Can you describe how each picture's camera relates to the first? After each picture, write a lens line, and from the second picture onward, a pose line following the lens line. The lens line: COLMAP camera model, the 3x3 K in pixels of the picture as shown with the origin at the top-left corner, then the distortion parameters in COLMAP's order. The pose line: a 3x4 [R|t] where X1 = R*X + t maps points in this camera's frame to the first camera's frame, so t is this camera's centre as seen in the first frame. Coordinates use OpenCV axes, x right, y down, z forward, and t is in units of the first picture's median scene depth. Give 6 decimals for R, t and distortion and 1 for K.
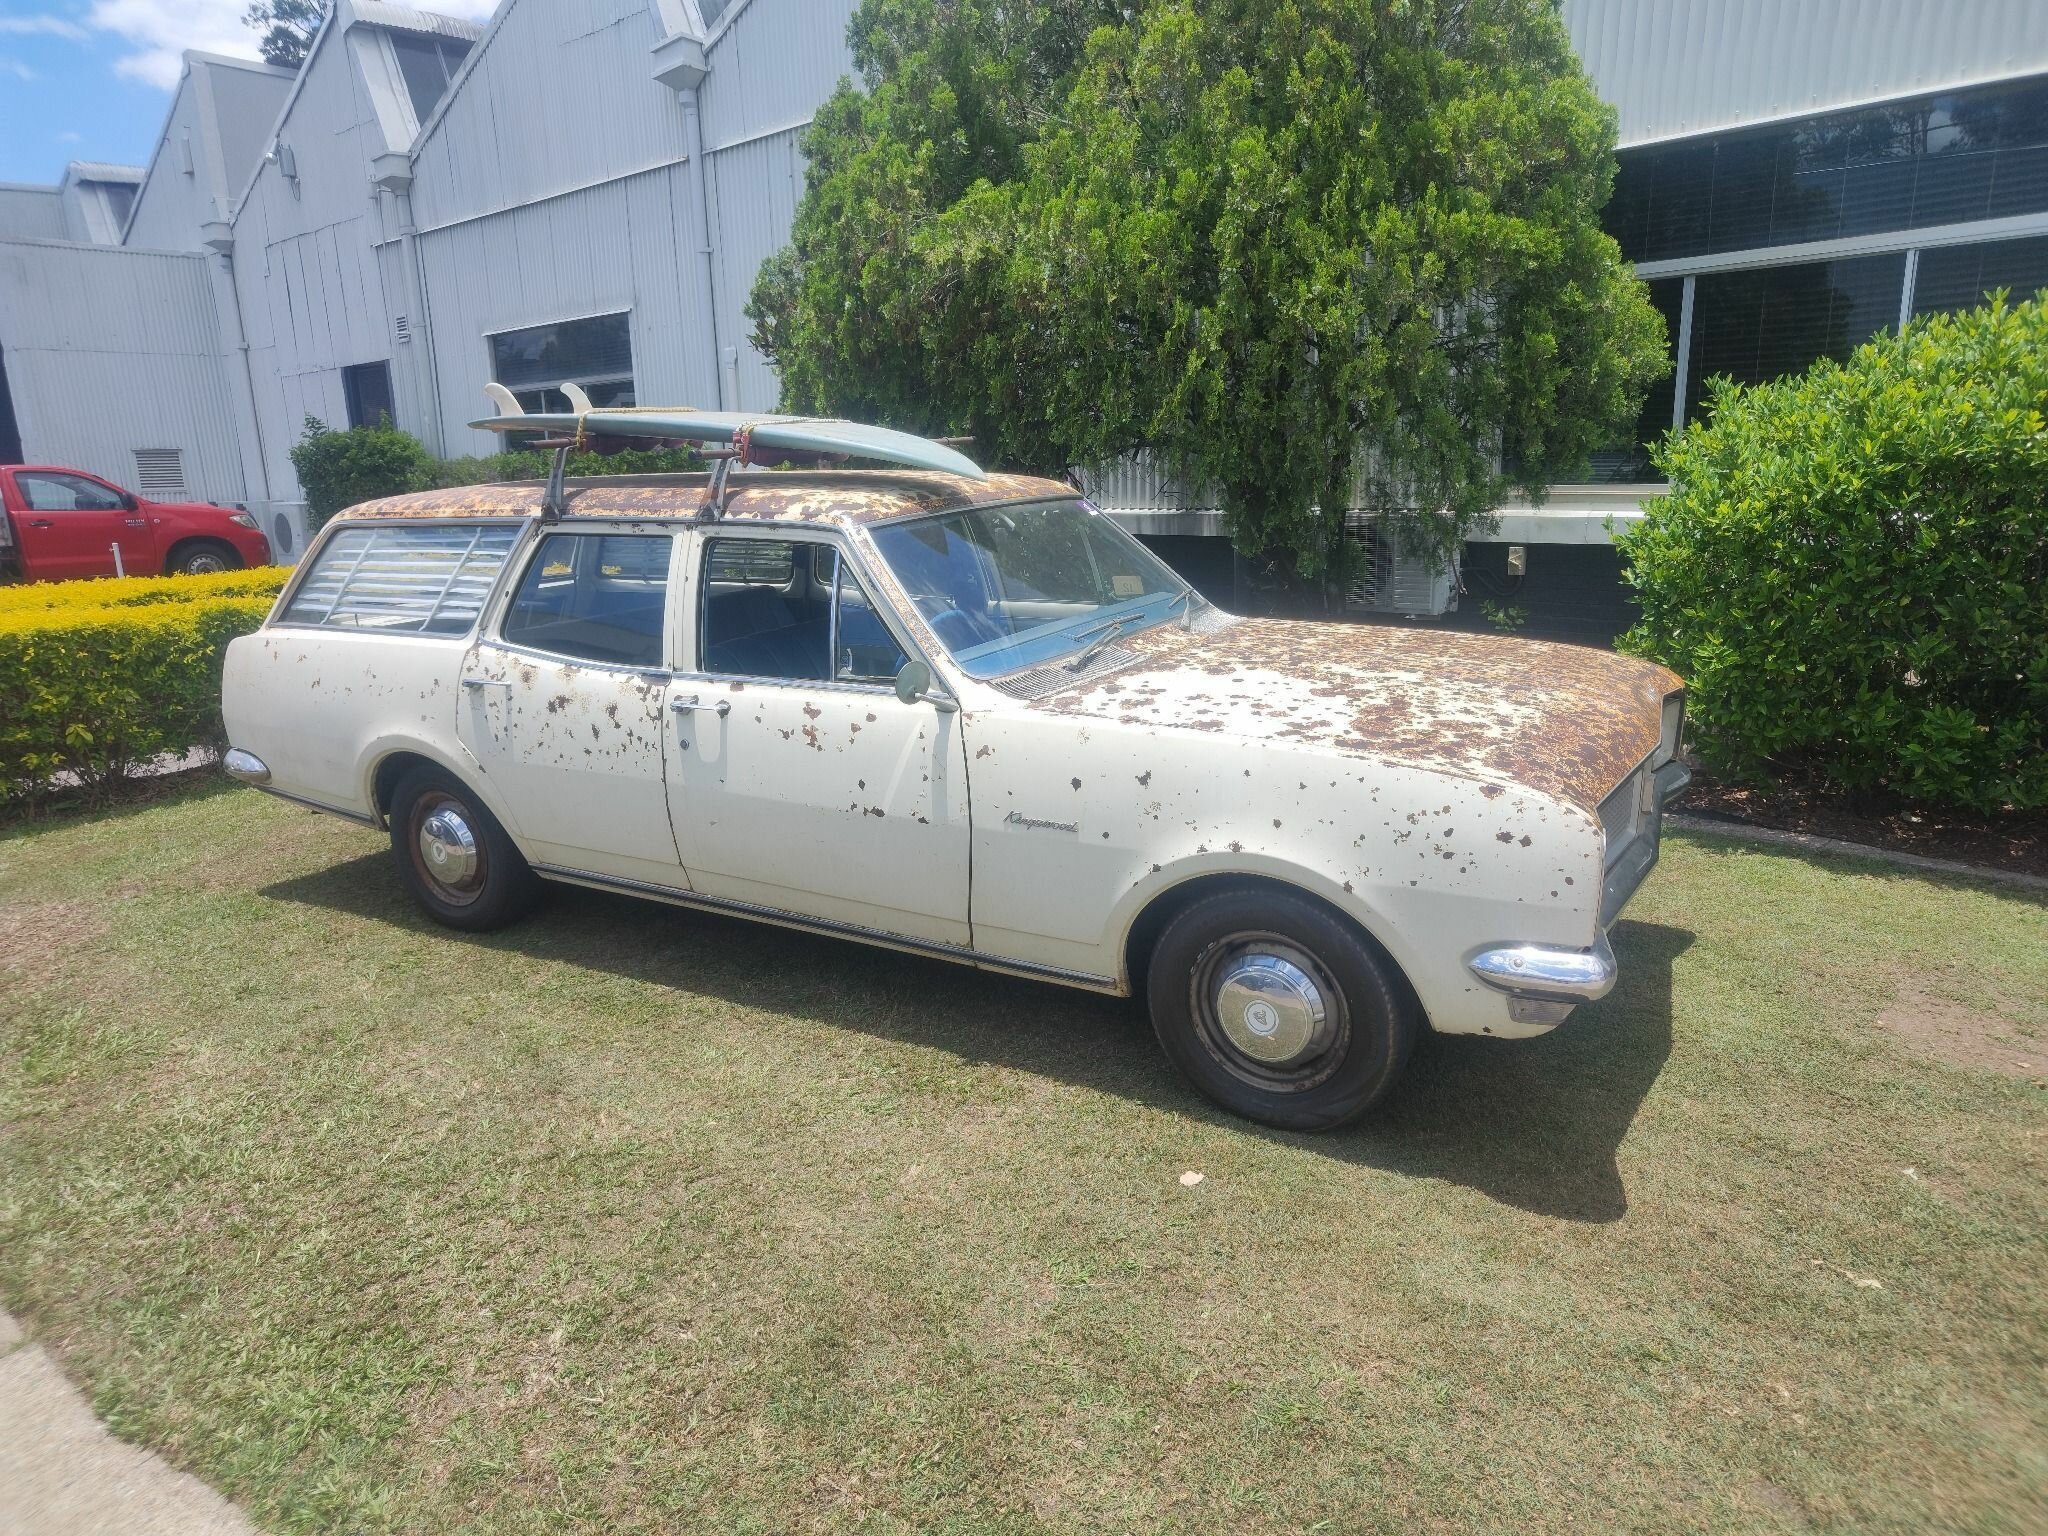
lens RADIAL K [[1404.7, 0, 1024.0], [0, 1404.7, 768.0], [0, 0, 1]] dist [0.028533, -0.003269]
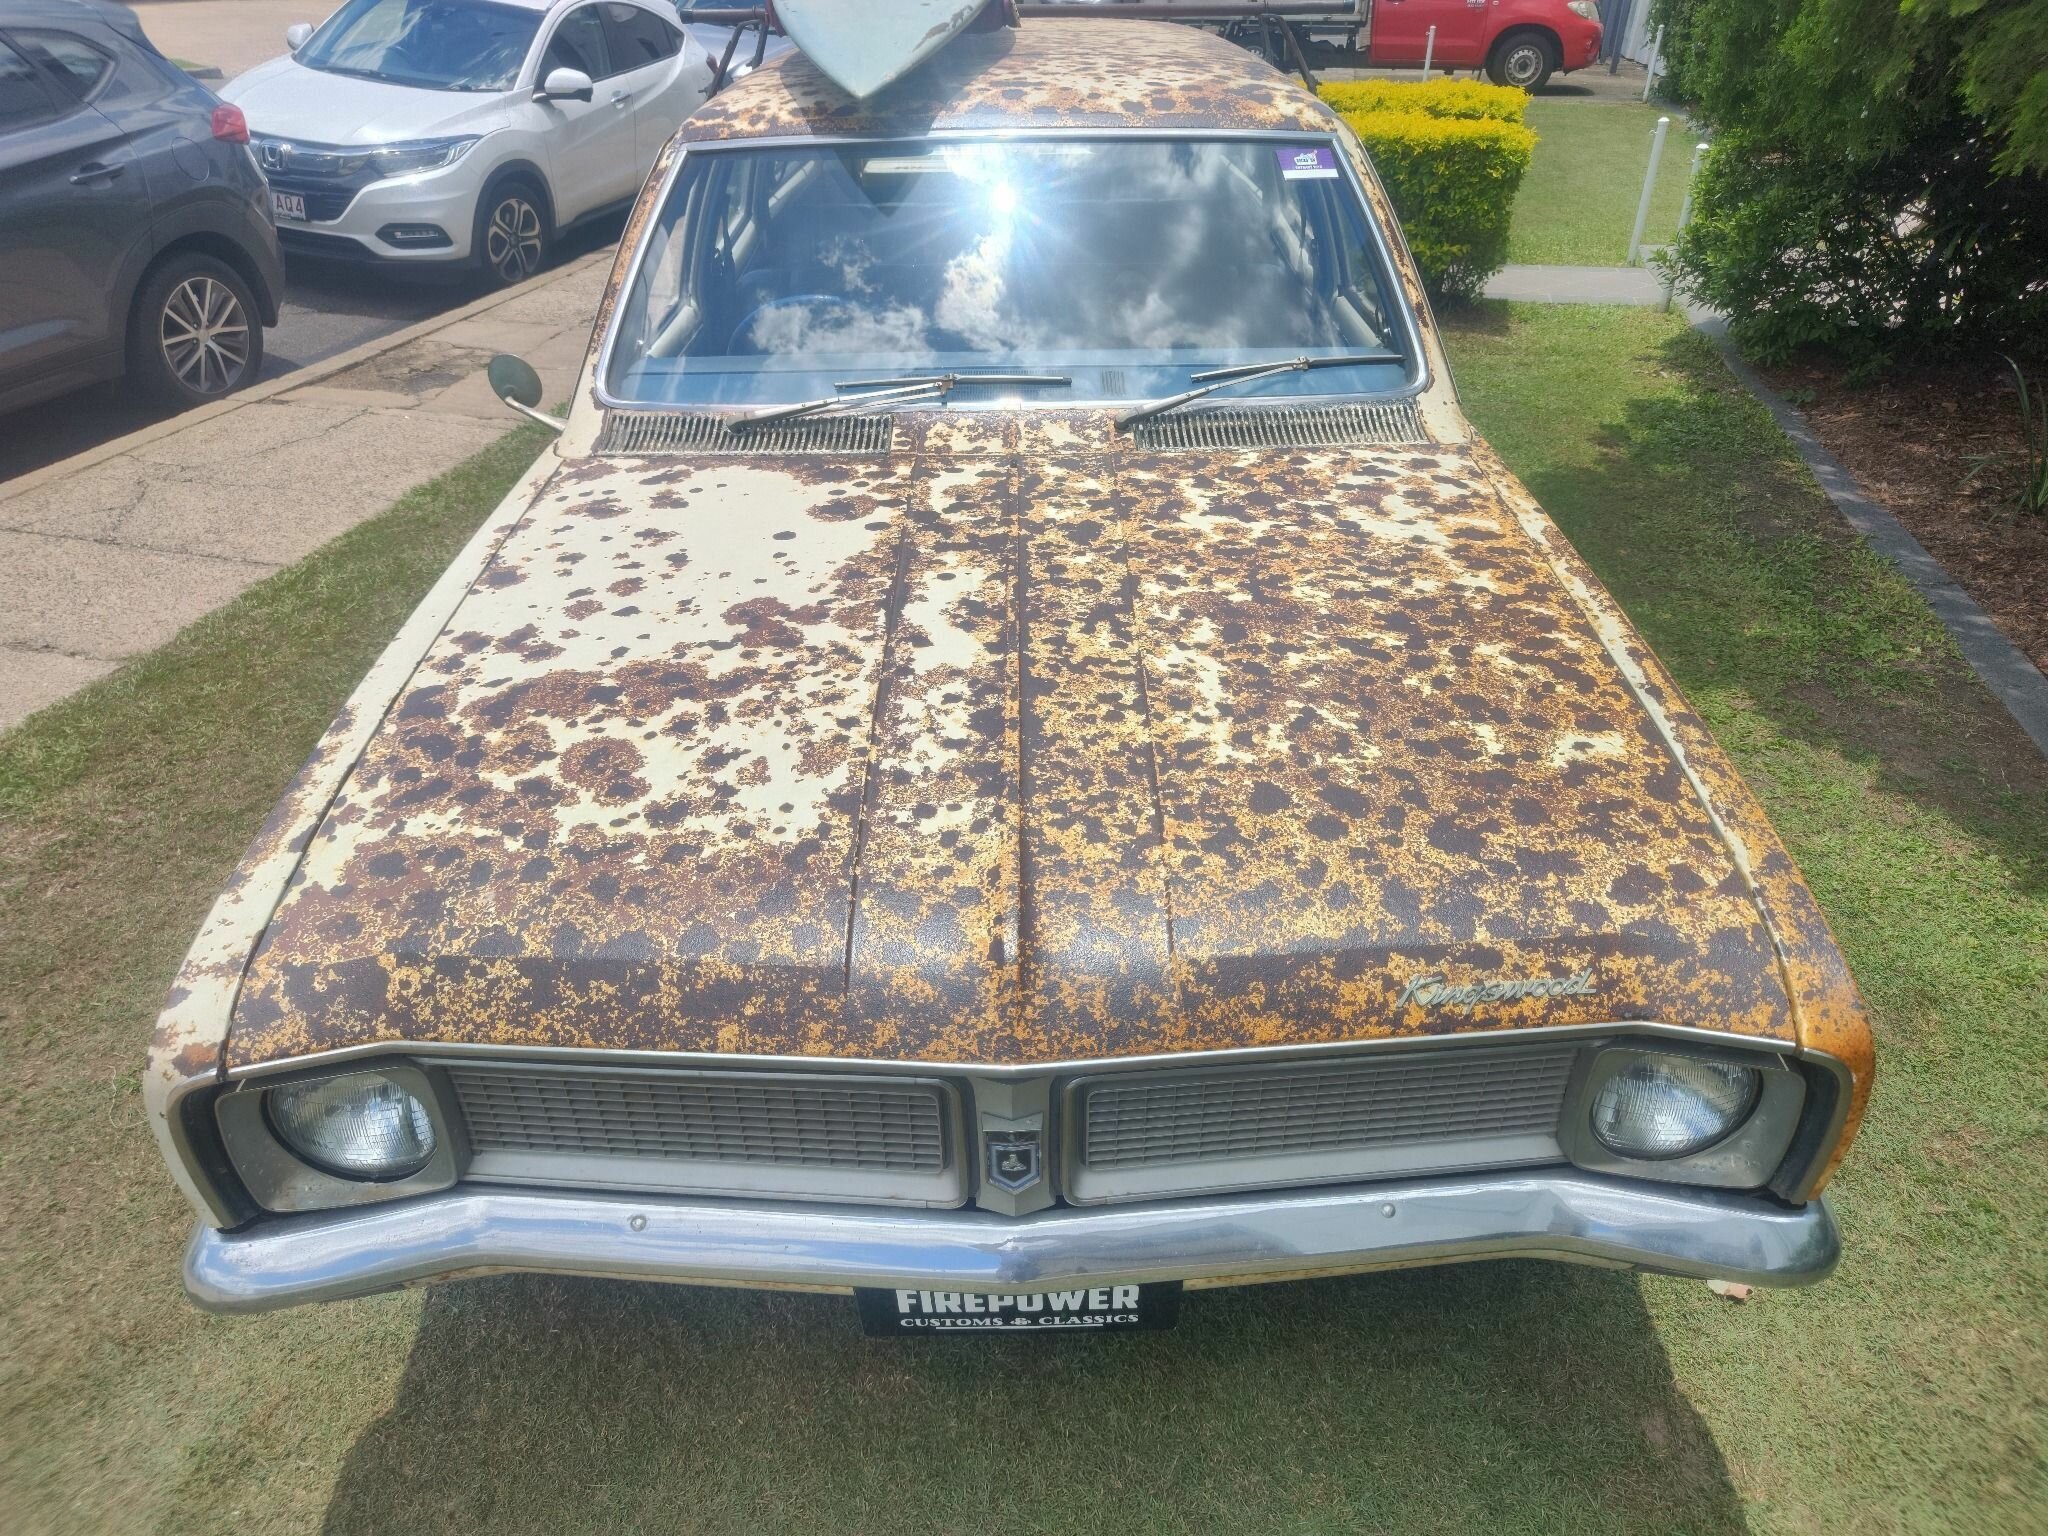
lens RADIAL K [[1440.2, 0, 1024.0], [0, 1440.2, 768.0], [0, 0, 1]] dist [0.044030, -0.190642]
pose [[0.501503, 0.472905, -0.724469, 0.644058], [-0.218372, 0.879464, 0.422915, -0.238468], [0.837143, -0.053890, 0.544323, 0.725631]]
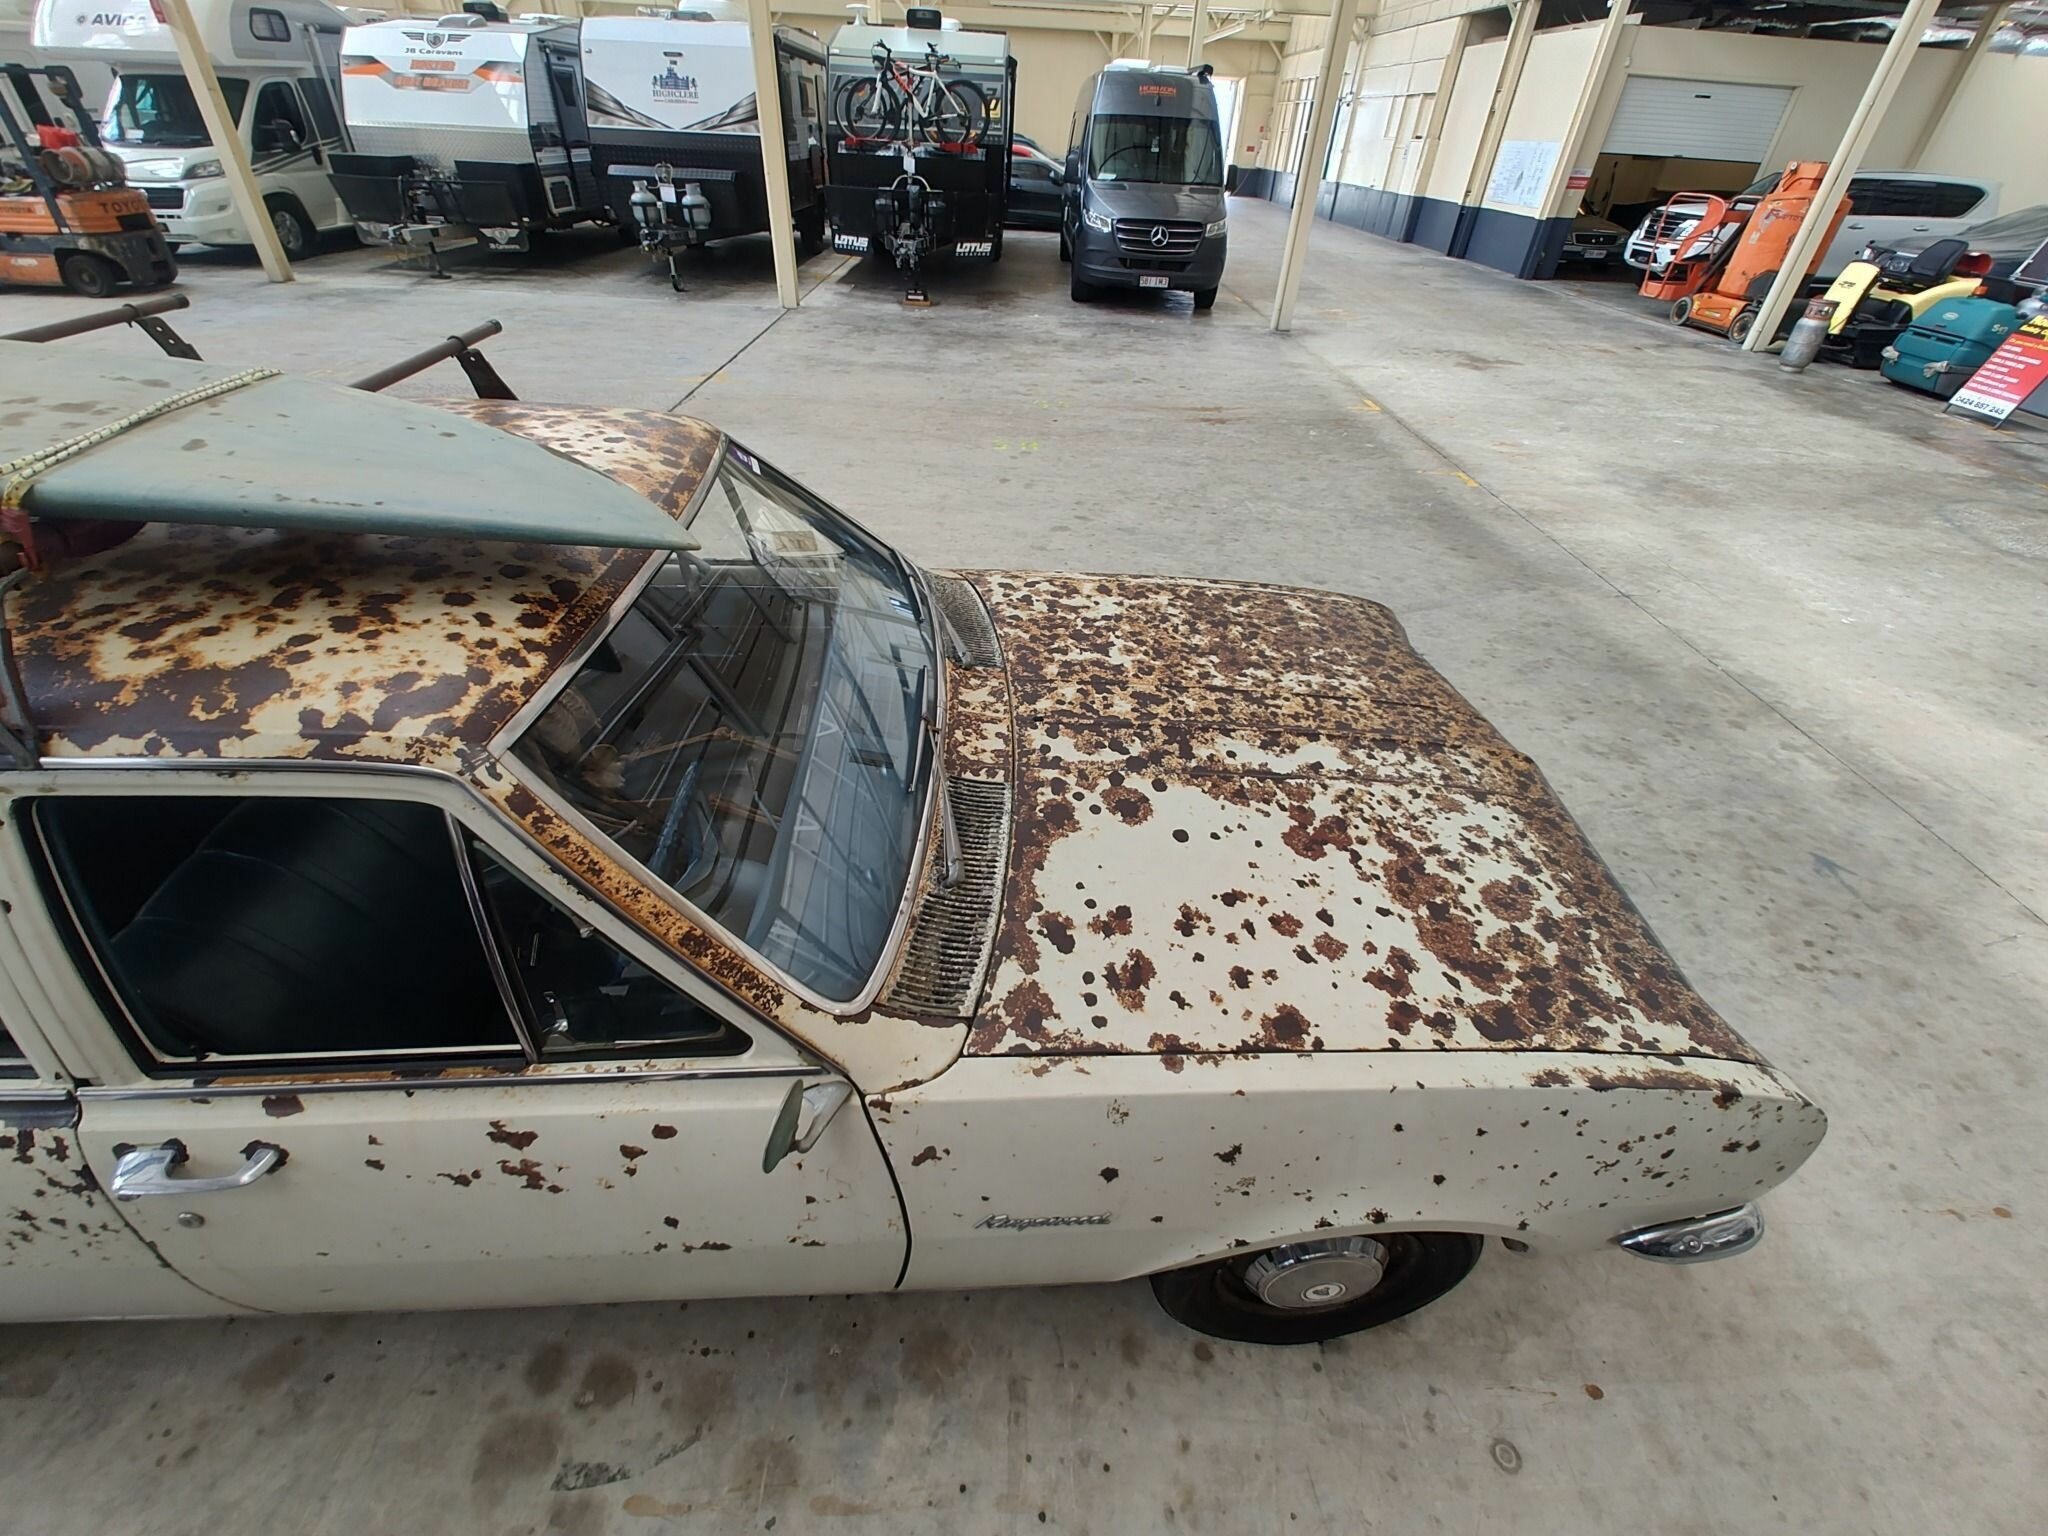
lens RADIAL K [[866.4, 0, 1024.0], [0, 866.4, 768.0], [0, 0, 1]] dist [-0.030174, 0.031990]
pose [[0.828606, -0.280726, 0.484360, -0.109241], [0.063768, 0.906885, 0.416524, -0.267644], [-0.556188, -0.314248, 0.769353, 0.690355]]
